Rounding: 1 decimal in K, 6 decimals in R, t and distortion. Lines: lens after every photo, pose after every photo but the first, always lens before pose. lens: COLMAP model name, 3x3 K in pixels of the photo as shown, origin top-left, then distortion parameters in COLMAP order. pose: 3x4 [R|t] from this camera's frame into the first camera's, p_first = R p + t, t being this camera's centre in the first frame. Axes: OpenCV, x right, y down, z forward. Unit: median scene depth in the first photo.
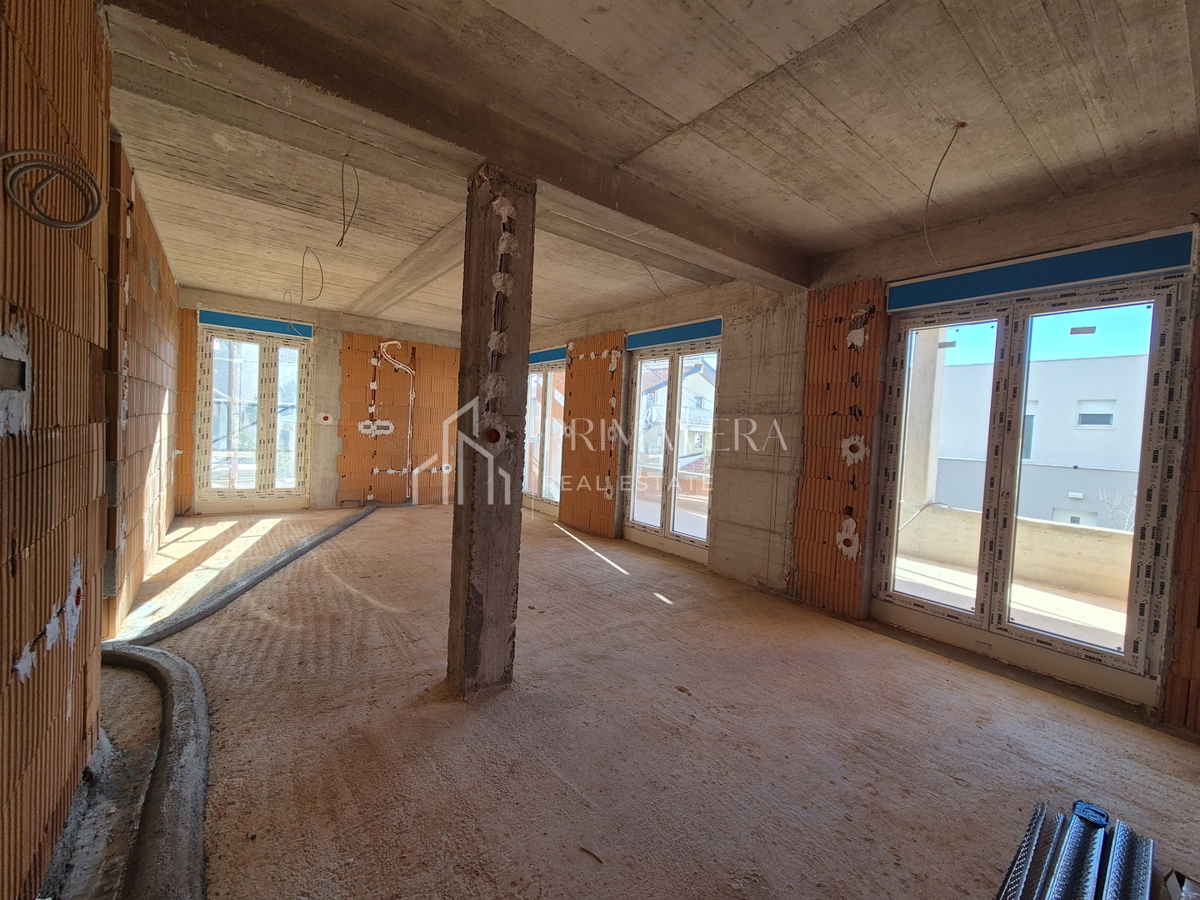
lens RADIAL K [[477.8, 0, 600.0], [0, 477.8, 450.0], [0, 0, 1]] dist [0.018968, 0.000006]
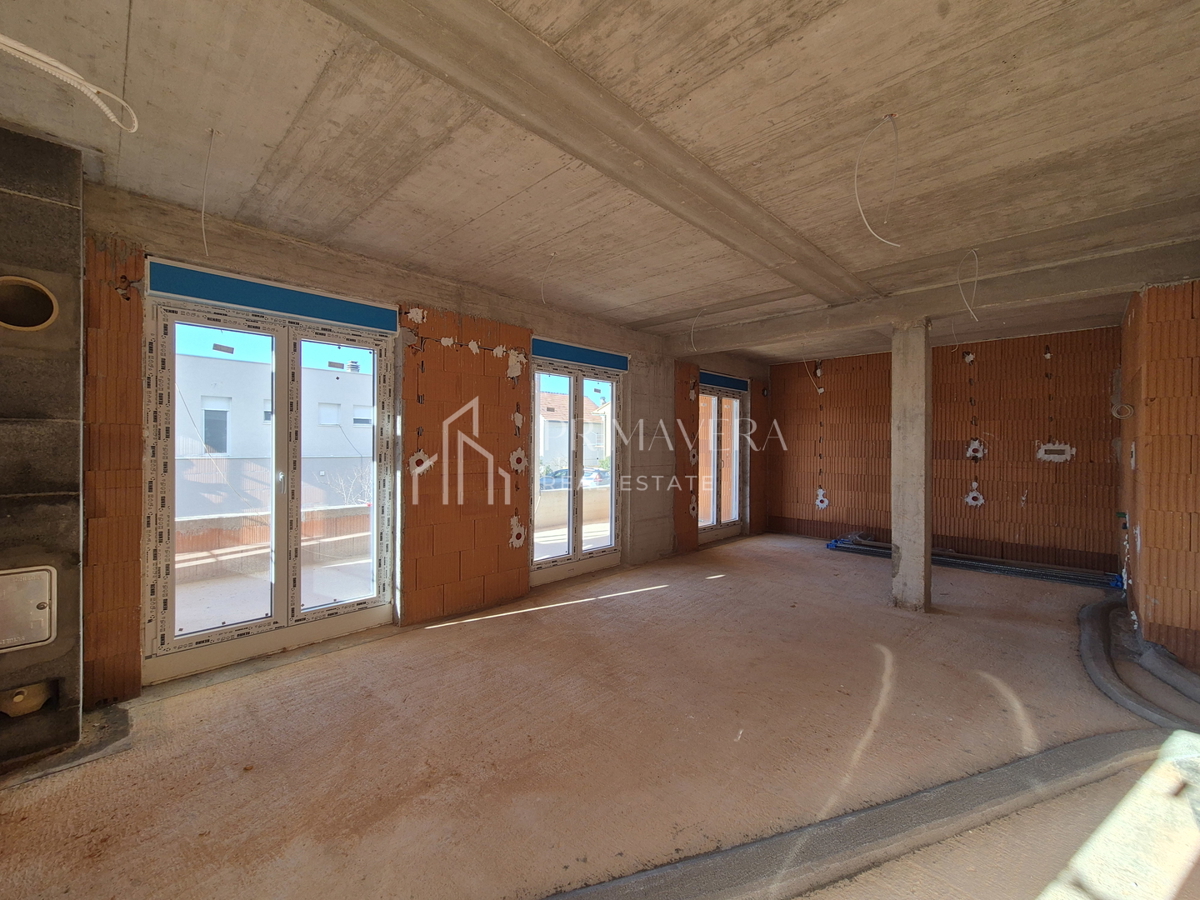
lens RADIAL K [[487.0, 0, 595.6], [0, 487.0, 445.6], [0, 0, 1]] dist [0.016203, -0.000190]
pose [[-0.122945, -0.035626, 0.991774, -0.816008], [0.048850, 0.997927, 0.041902, -0.089326], [-0.991210, 0.053599, -0.120950, 1.040583]]
